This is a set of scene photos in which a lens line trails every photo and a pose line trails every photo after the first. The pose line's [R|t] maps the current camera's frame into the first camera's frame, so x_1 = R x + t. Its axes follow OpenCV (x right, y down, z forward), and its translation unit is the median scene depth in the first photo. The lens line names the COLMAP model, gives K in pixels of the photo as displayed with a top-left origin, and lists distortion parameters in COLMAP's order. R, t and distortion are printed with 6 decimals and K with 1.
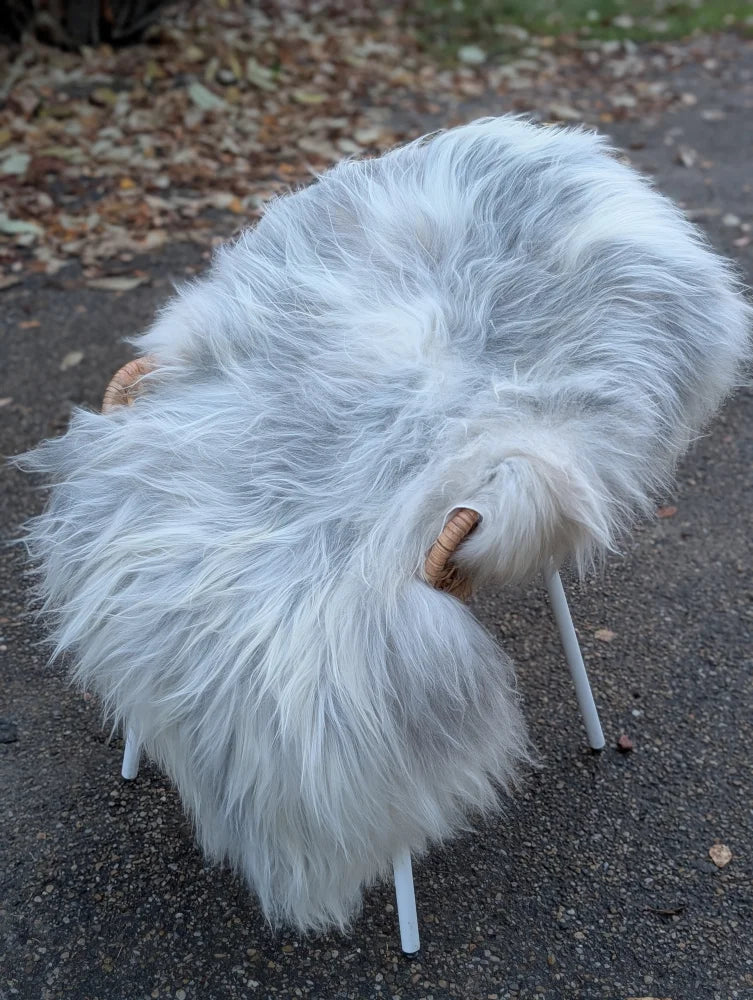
lens RADIAL K [[1473.8, 0, 365.4], [0, 1473.8, 474.7], [0, 0, 1]] dist [0.001821, 0.000000]
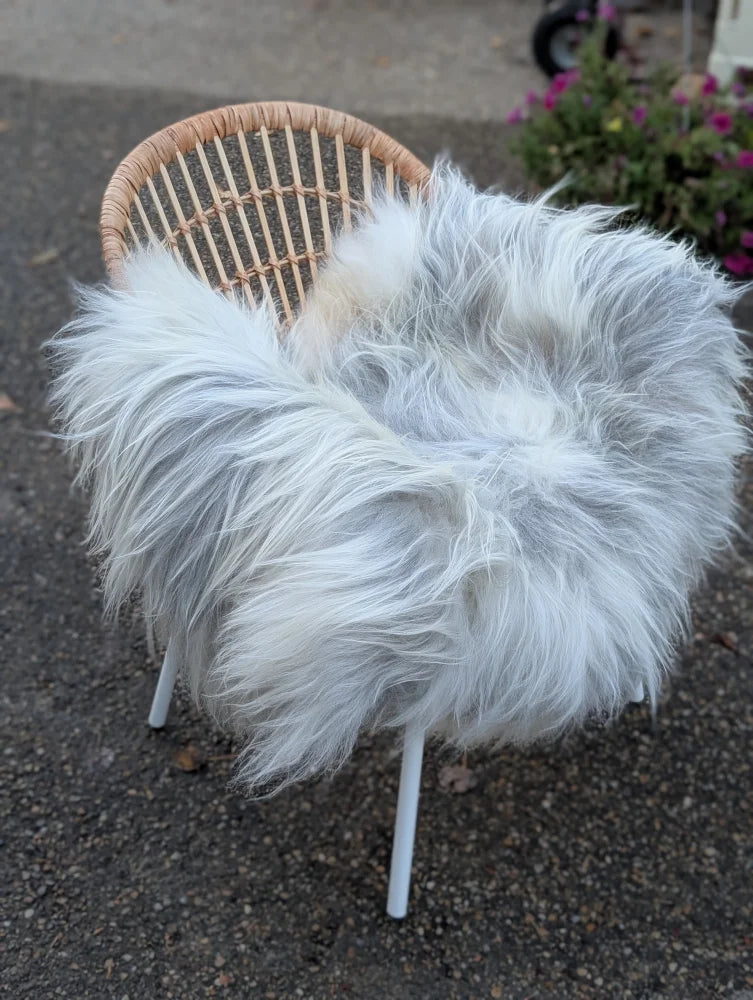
lens RADIAL K [[1473.8, 0, 389.9], [0, 1473.8, 475.5], [0, 0, 1]] dist [0.001821, 0.000000]
pose [[0.036776, -0.546960, 0.836351, -0.787670], [0.485331, 0.741365, 0.463500, -0.404364], [-0.873557, 0.388861, 0.292721, 0.714762]]
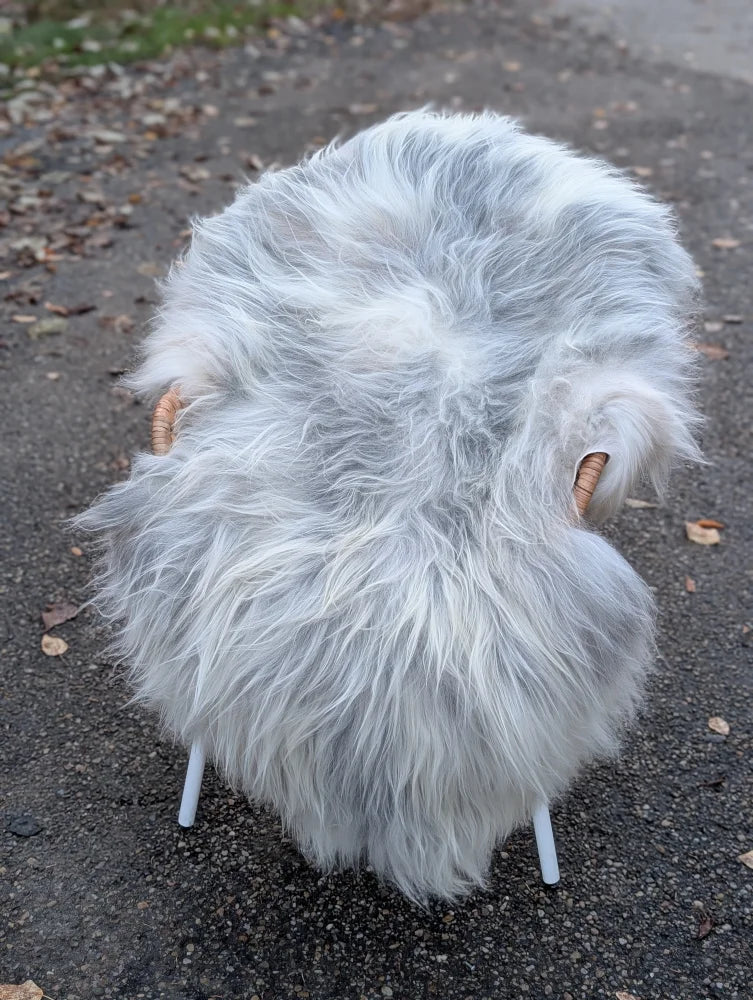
lens RADIAL K [[1473.8, 0, 366.4], [0, 1473.8, 489.9], [0, 0, 1]] dist [0.001821, 0.000000]
pose [[0.897019, -0.218227, 0.384362, -0.411986], [0.221377, 0.974500, 0.036641, -0.022613], [-0.382557, 0.052221, 0.922455, 0.043846]]
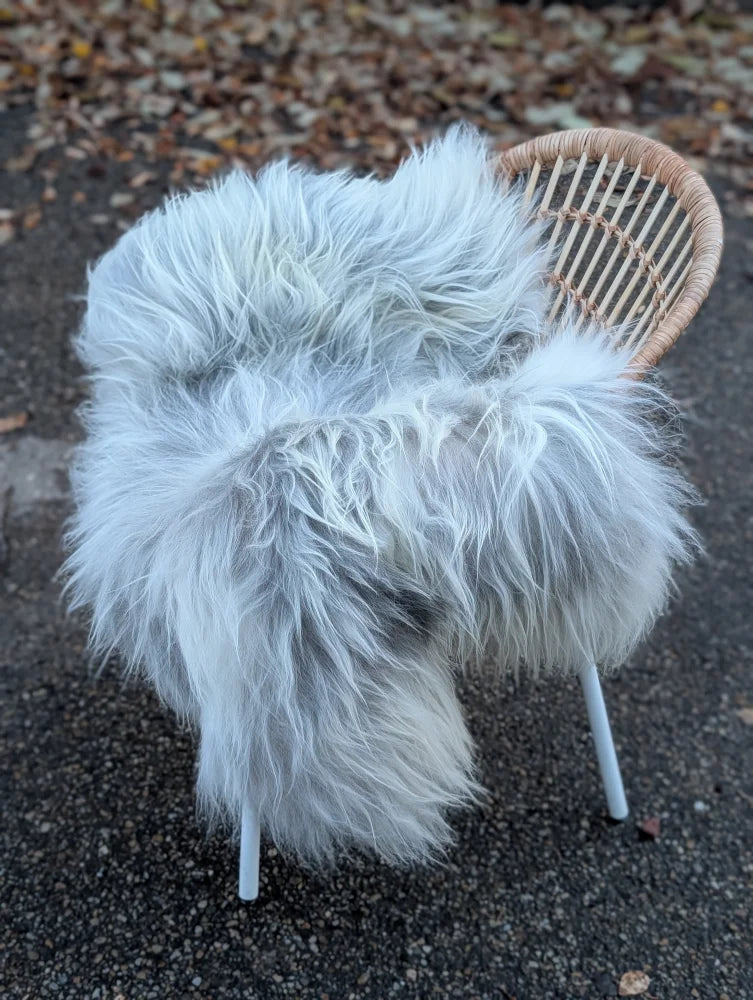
lens RADIAL K [[1473.8, 0, 369.6], [0, 1473.8, 497.0], [0, 0, 1]] dist [0.001821, 0.000000]
pose [[0.809349, 0.349213, -0.472232, 0.432585], [-0.313005, 0.936801, 0.156307, -0.094765], [0.496972, 0.021304, 0.867505, 0.179239]]
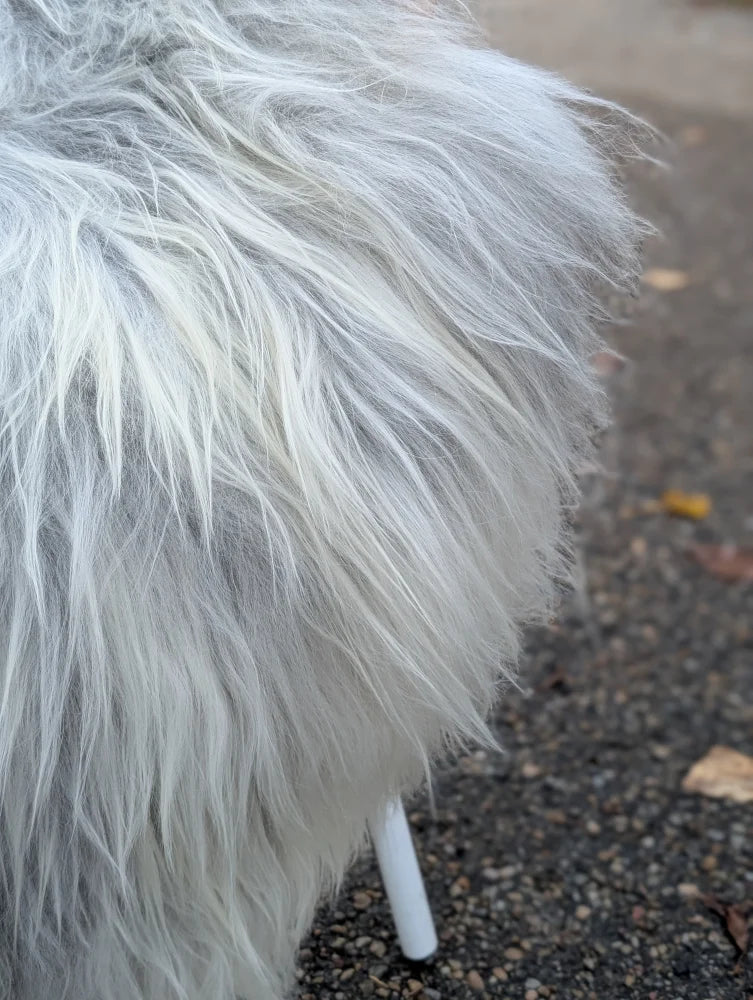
lens RADIAL K [[1473.8, 0, 387.4], [0, 1473.8, 476.3], [0, 0, 1]] dist [0.001821, 0.000000]
pose [[0.547227, -0.360395, 0.755419, -0.275004], [0.399366, 0.905611, 0.142747, 0.094985], [-0.735561, 0.223573, 0.639504, 0.611482]]
